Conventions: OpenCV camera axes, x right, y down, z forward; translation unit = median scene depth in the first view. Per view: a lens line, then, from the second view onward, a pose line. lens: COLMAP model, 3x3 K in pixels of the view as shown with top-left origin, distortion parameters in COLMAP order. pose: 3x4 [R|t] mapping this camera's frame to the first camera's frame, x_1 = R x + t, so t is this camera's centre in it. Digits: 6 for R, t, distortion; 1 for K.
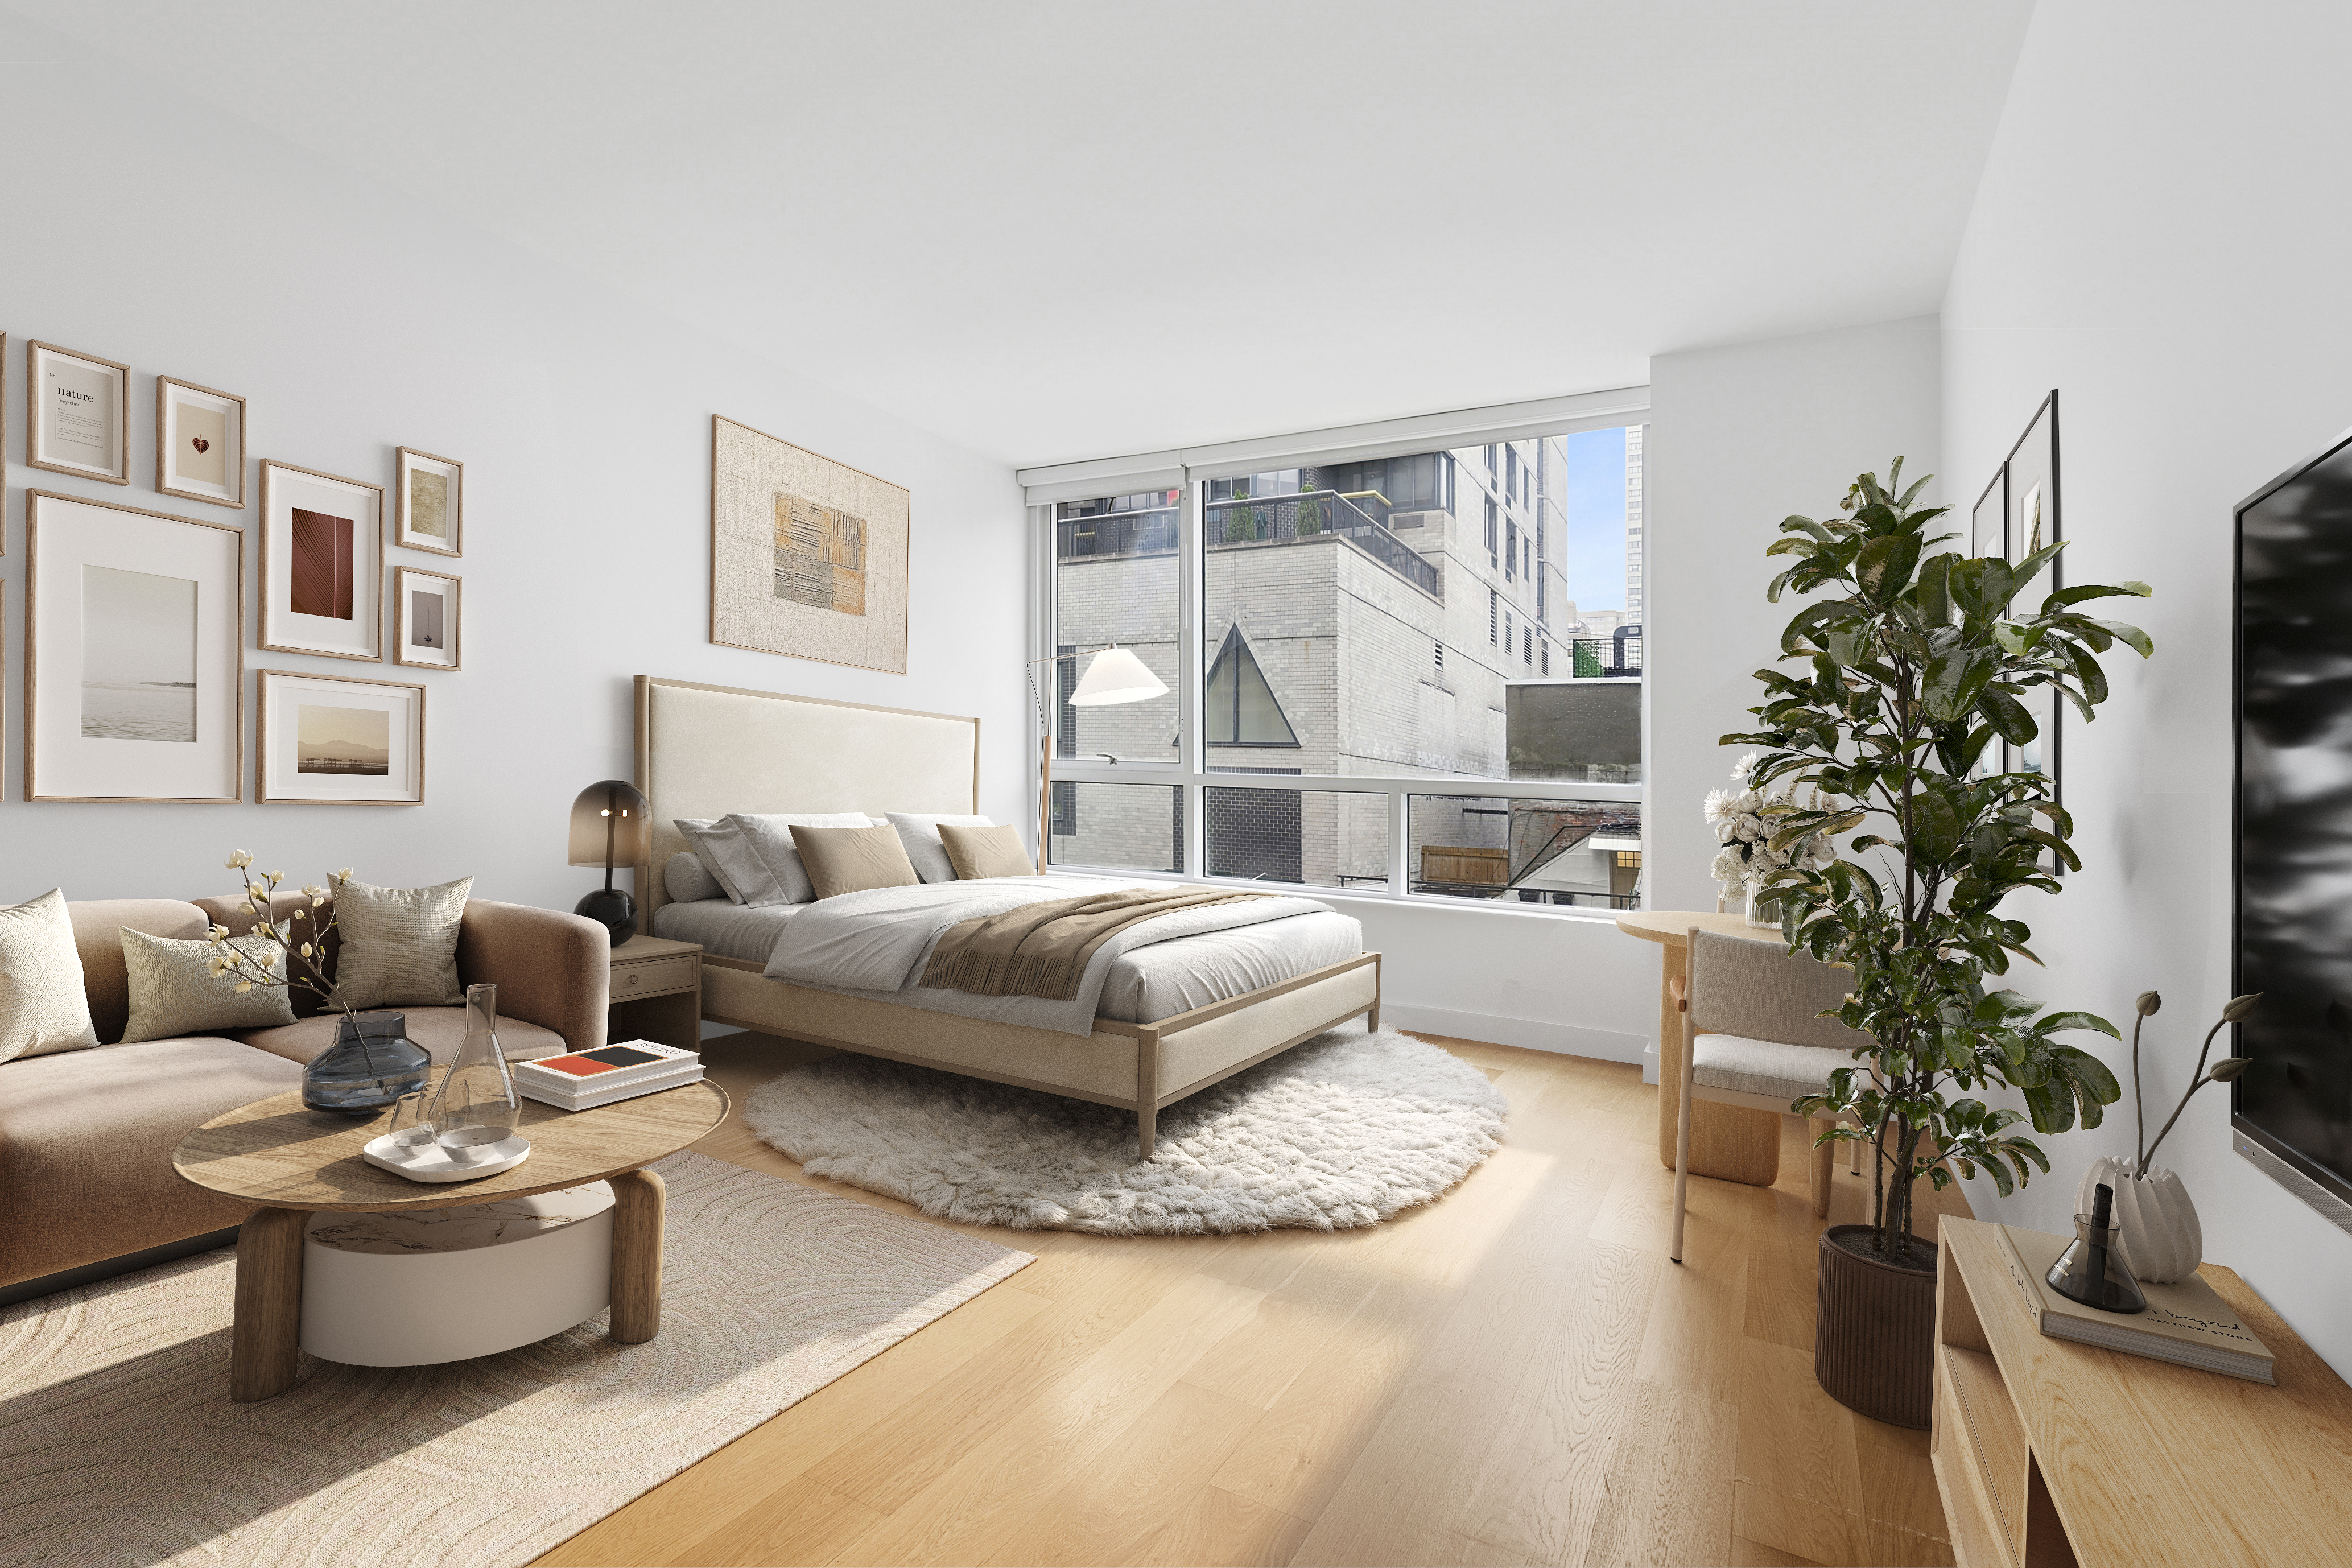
lens RADIAL K [[1104.7, 0, 1176.0], [0, 1104.7, 784.0], [0, 0, 1]] dist [-0.040125, 0.000030]
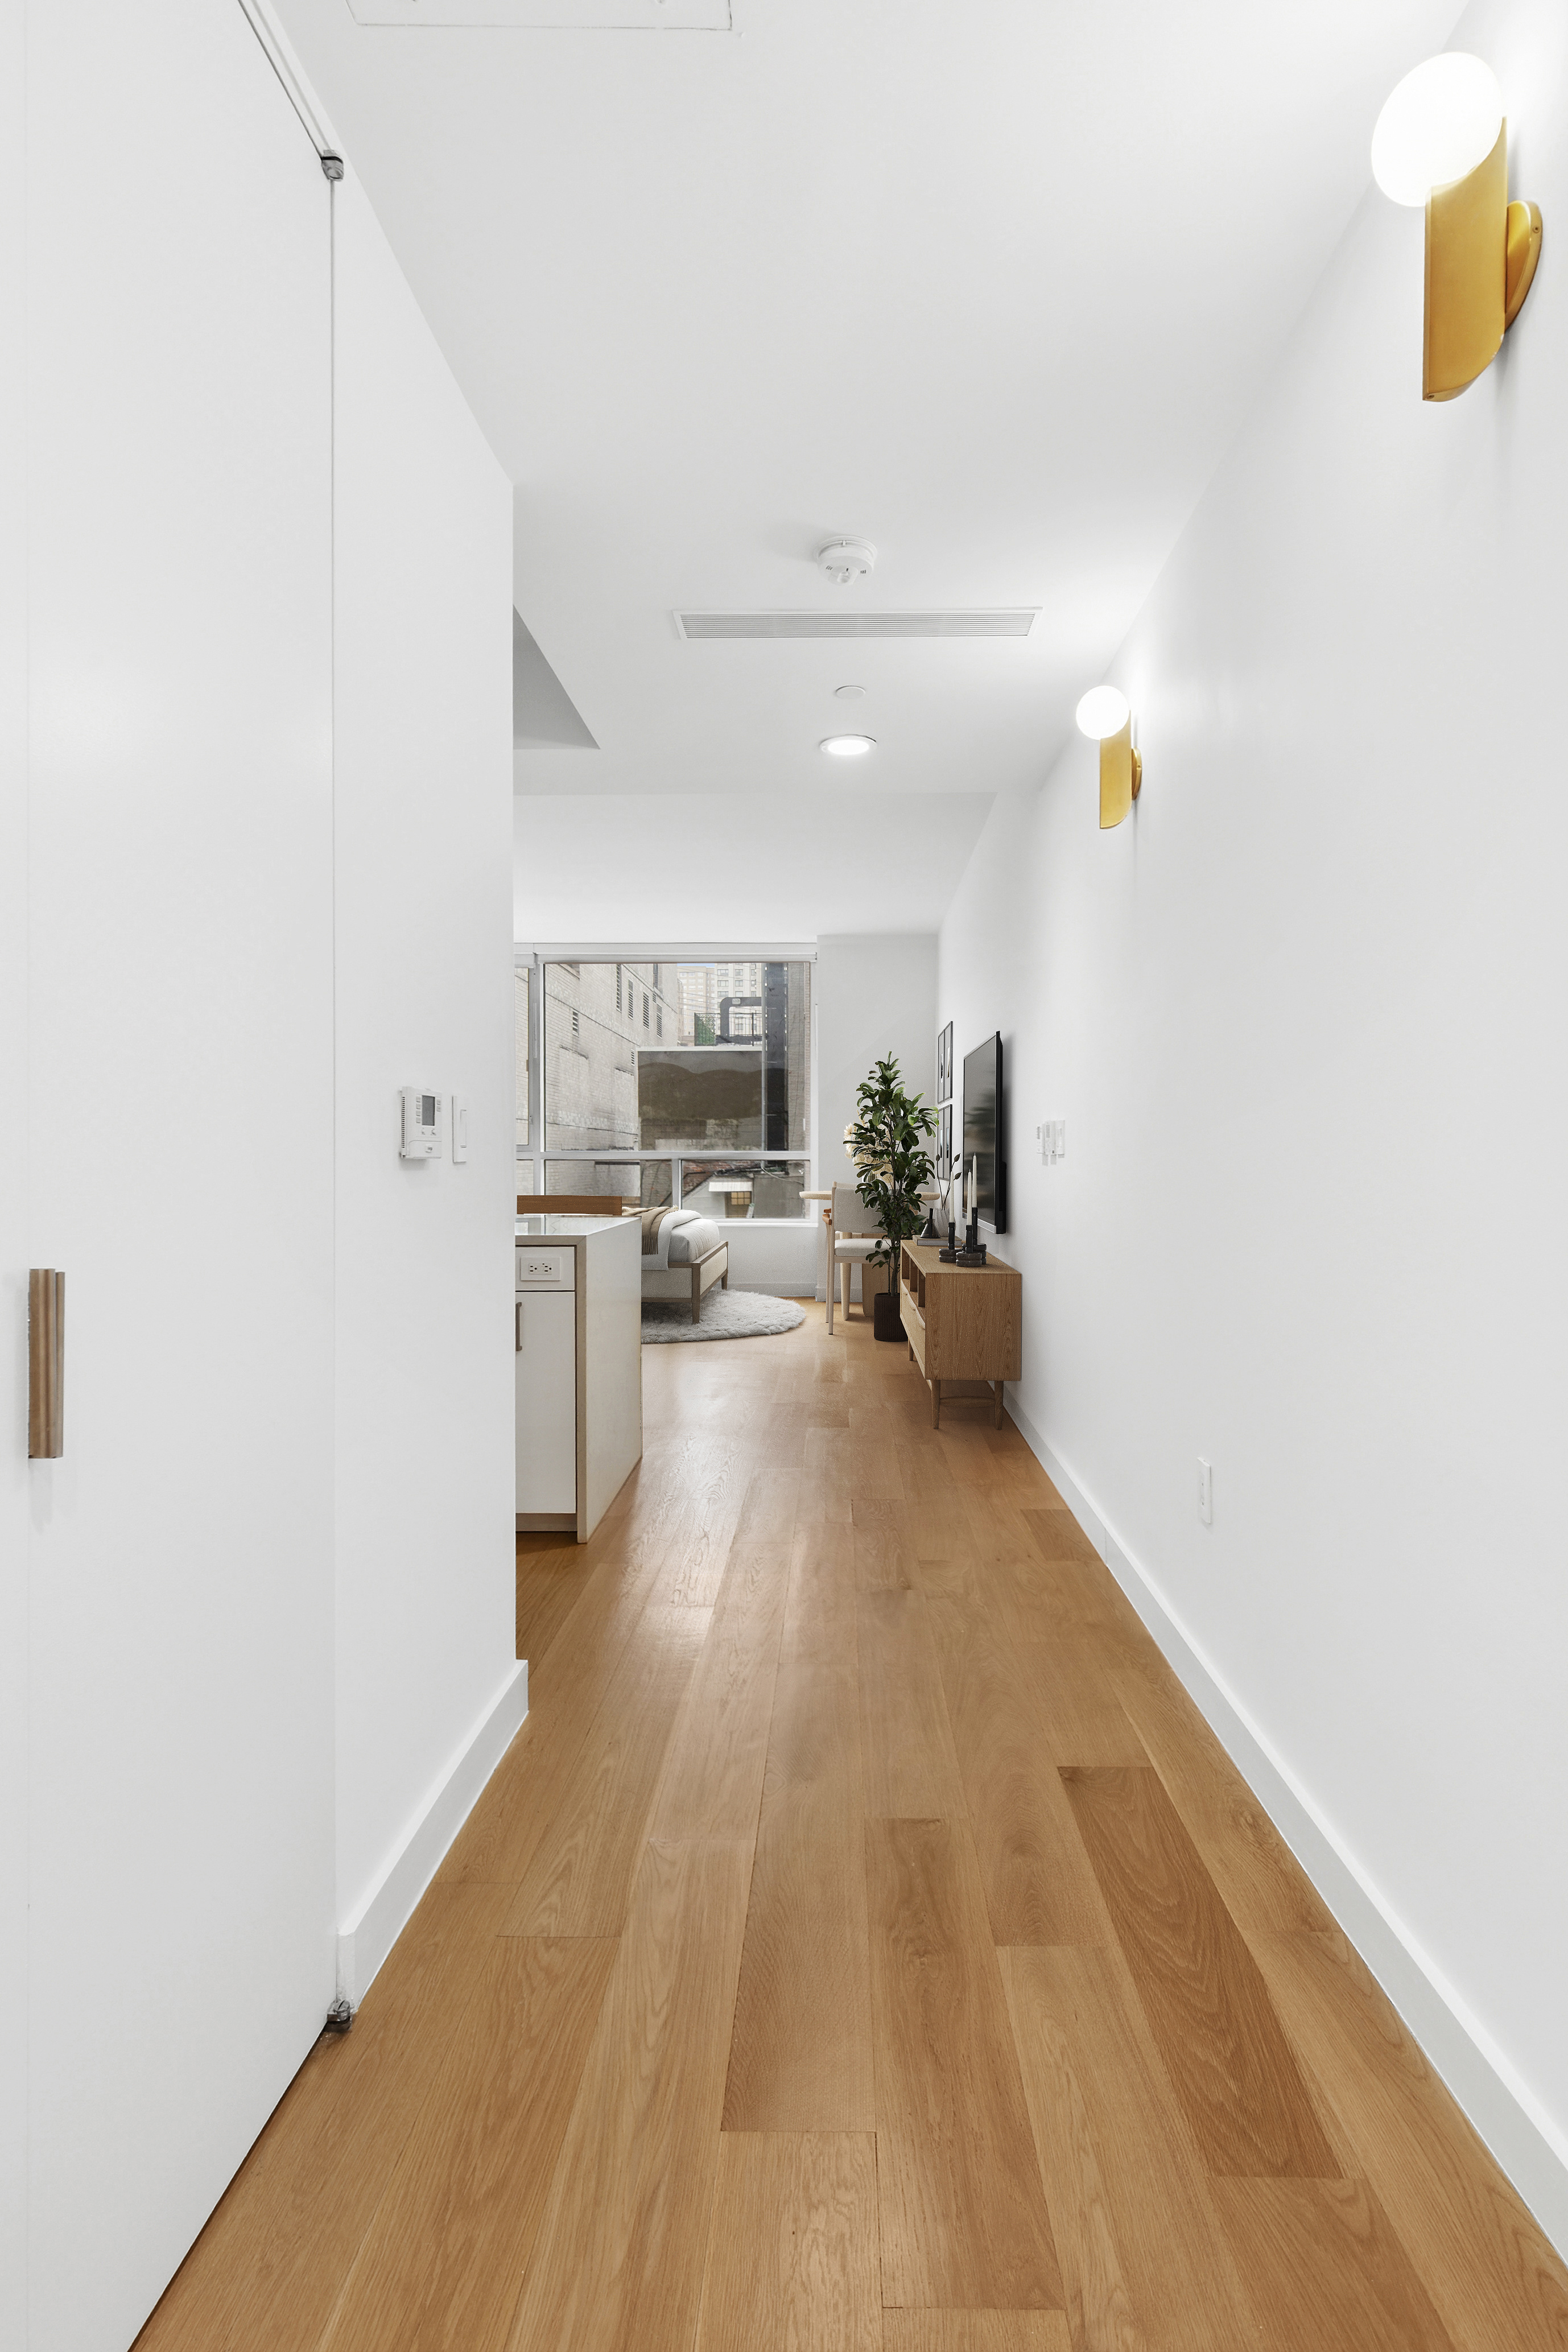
lens RADIAL K [[1104.7, 0, 784.0], [0, 1104.7, 1176.0], [0, 0, 1]] dist [-0.040125, 0.000030]
pose [[0.902165, -0.030003, 0.430347, -0.352243], [0.013984, 0.999088, 0.040340, -0.025037], [-0.431165, -0.030376, 0.901762, -0.616907]]
